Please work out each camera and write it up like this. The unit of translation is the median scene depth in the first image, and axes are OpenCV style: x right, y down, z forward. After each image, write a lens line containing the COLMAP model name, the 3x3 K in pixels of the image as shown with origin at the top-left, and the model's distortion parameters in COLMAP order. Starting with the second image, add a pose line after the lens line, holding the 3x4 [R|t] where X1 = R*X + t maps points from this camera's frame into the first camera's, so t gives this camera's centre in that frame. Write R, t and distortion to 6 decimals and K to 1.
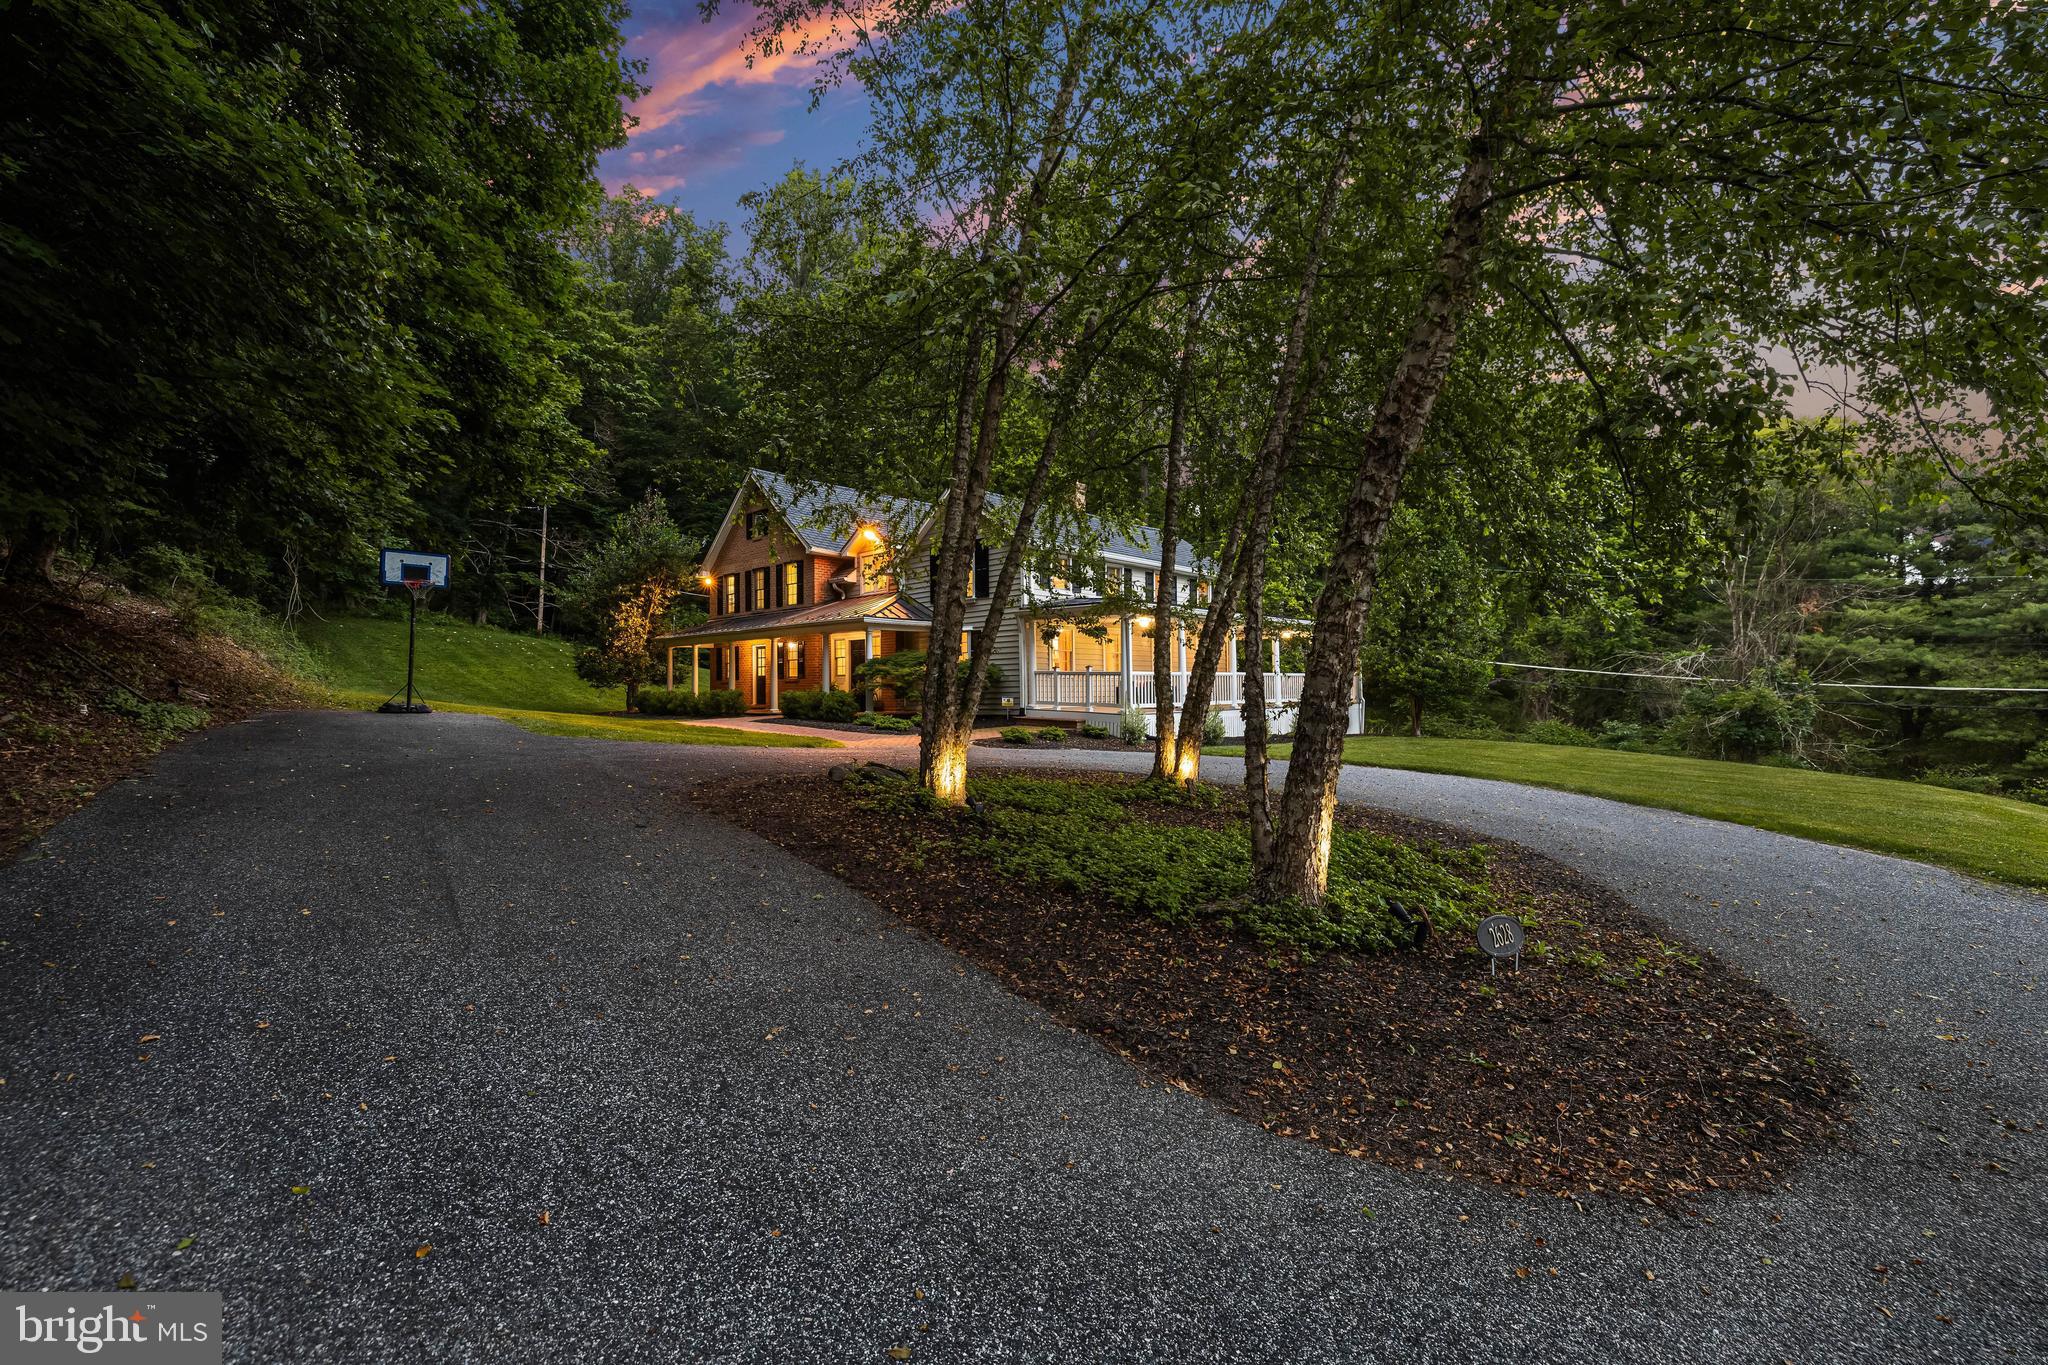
lens RADIAL K [[868.1, 0, 1019.3], [0, 868.1, 662.3], [0, 0, 1]] dist [0.000249, -0.000034]
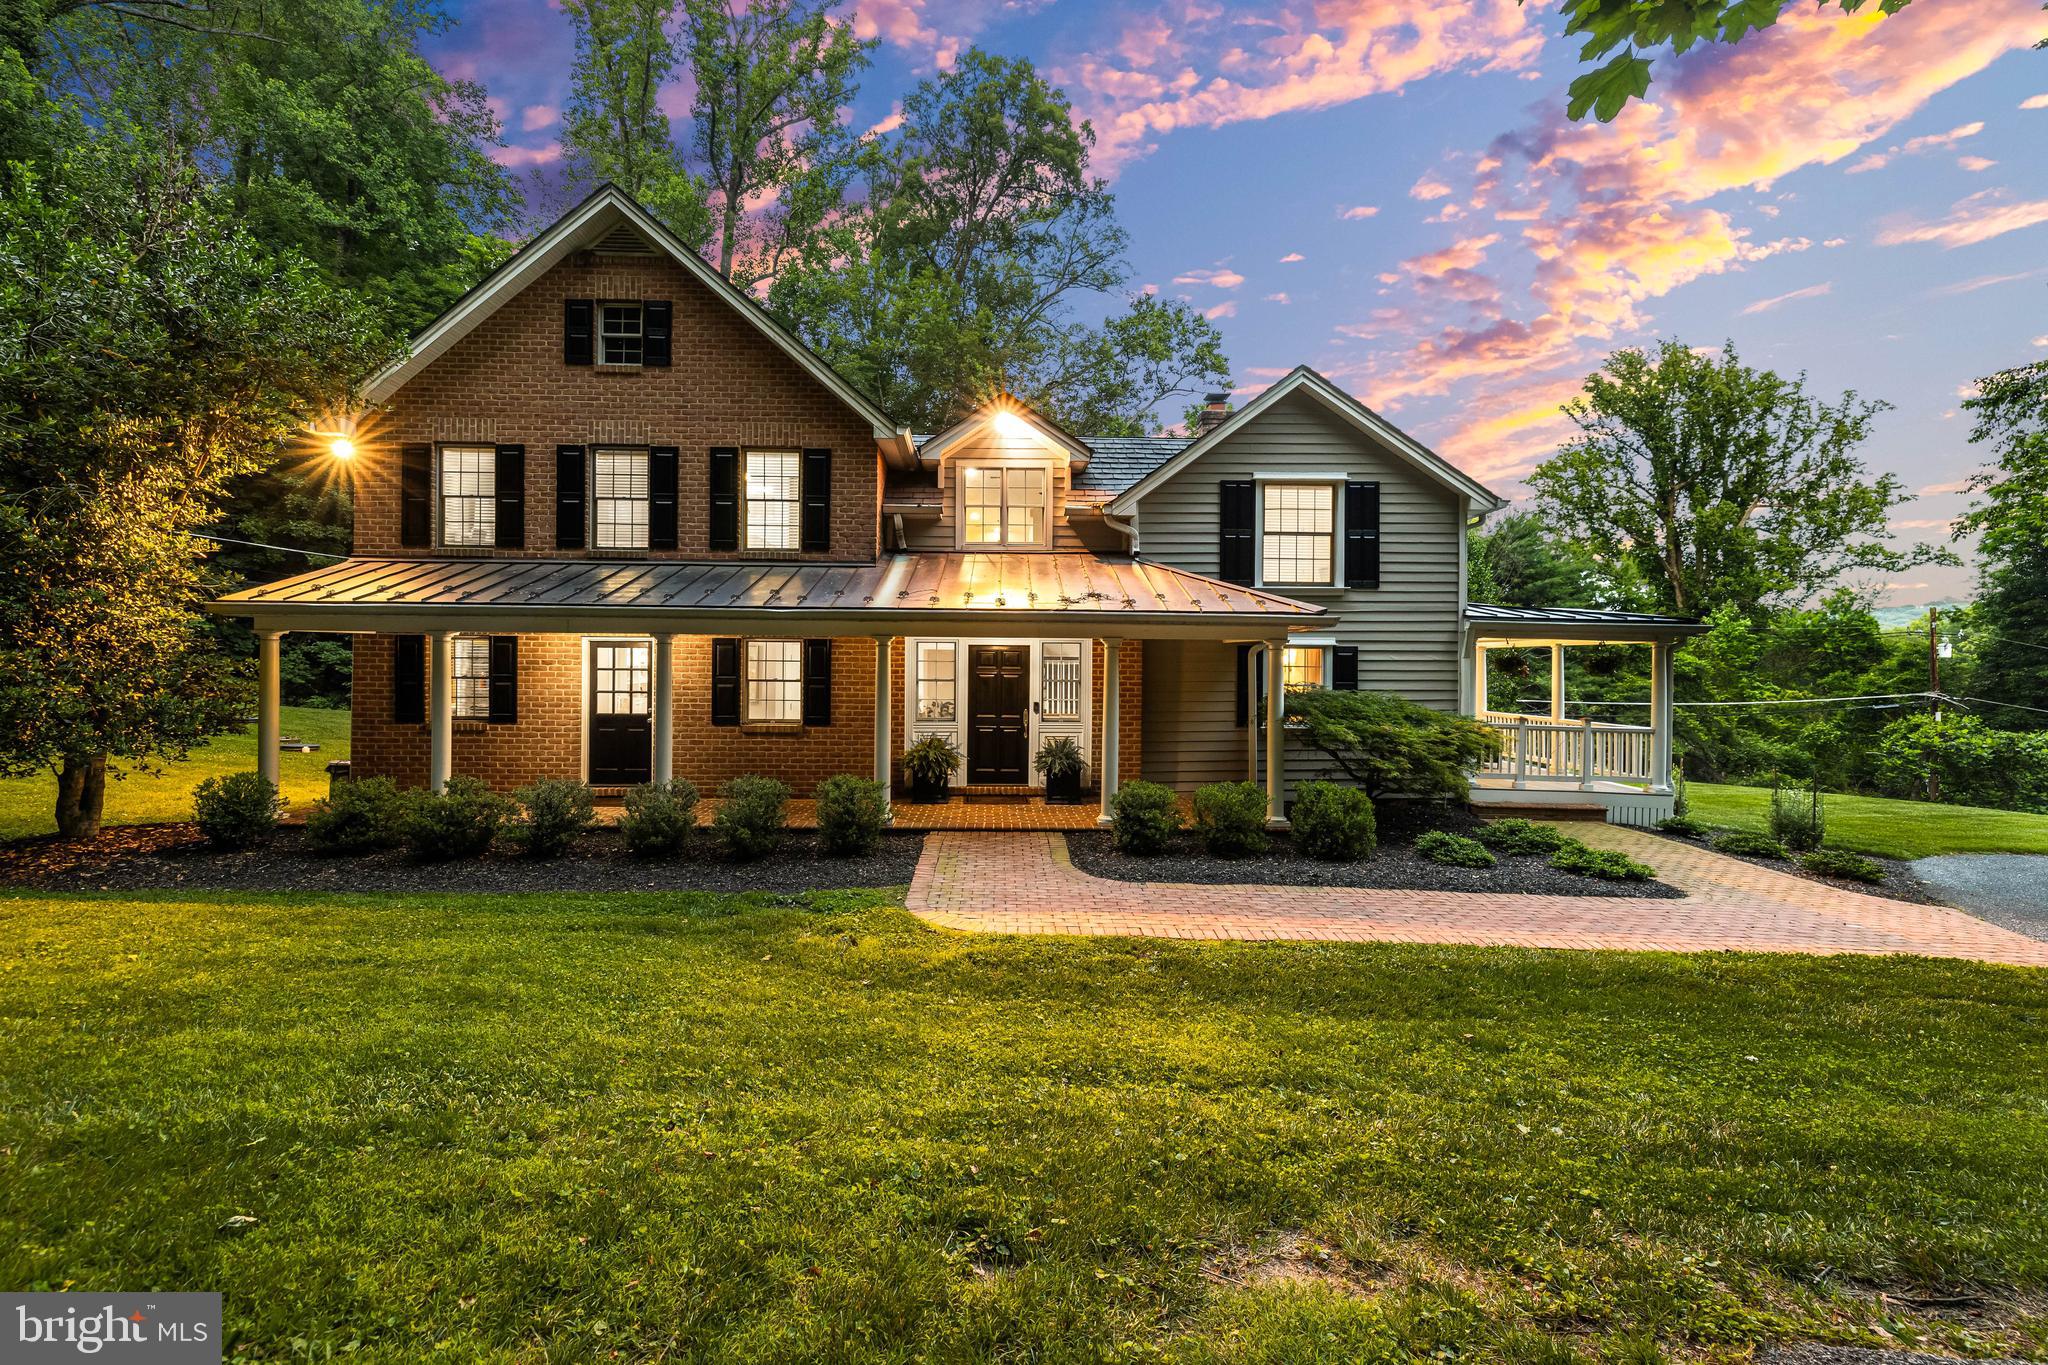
lens RADIAL K [[868.1, 0, 1019.3], [0, 868.1, 662.3], [0, 0, 1]] dist [0.000249, -0.000034]
pose [[0.699742, 0.012092, 0.714293, -0.453357], [-0.035314, 0.999220, 0.017679, -0.022235], [-0.713522, -0.037595, 0.699623, 0.585078]]
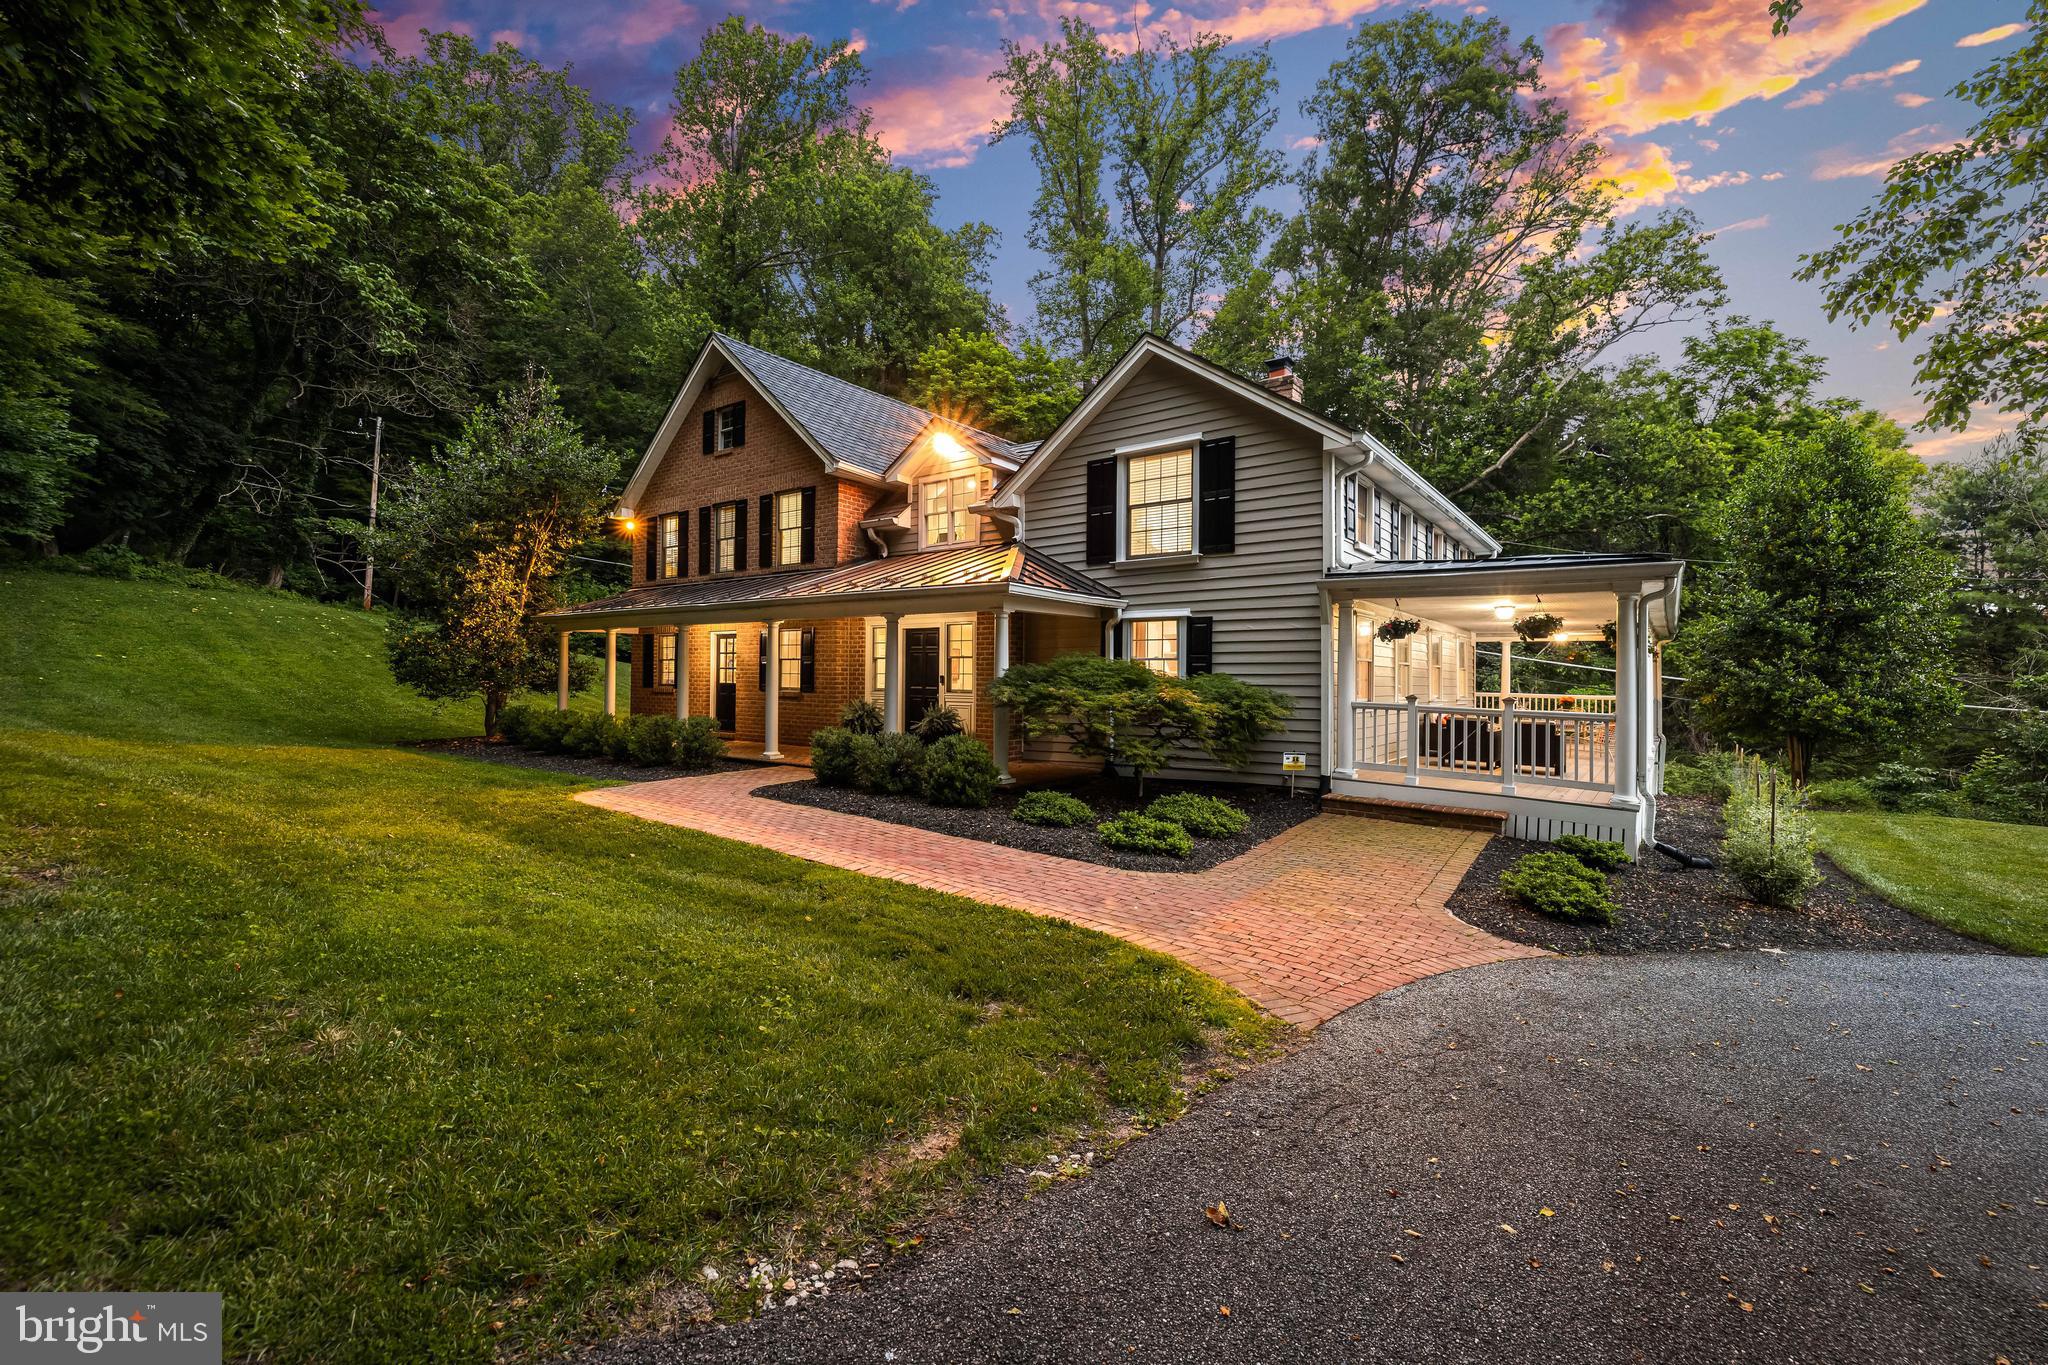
lens RADIAL K [[859.0, 0, 1023.2], [0, 859.0, 672.7], [0, 0, 1]] dist [0.000576, -0.000041]
pose [[0.992267, 0.021072, 0.122321, -0.166411], [-0.023775, 0.999503, 0.020678, -0.008824], [-0.121825, -0.023427, 0.992275, 0.386909]]
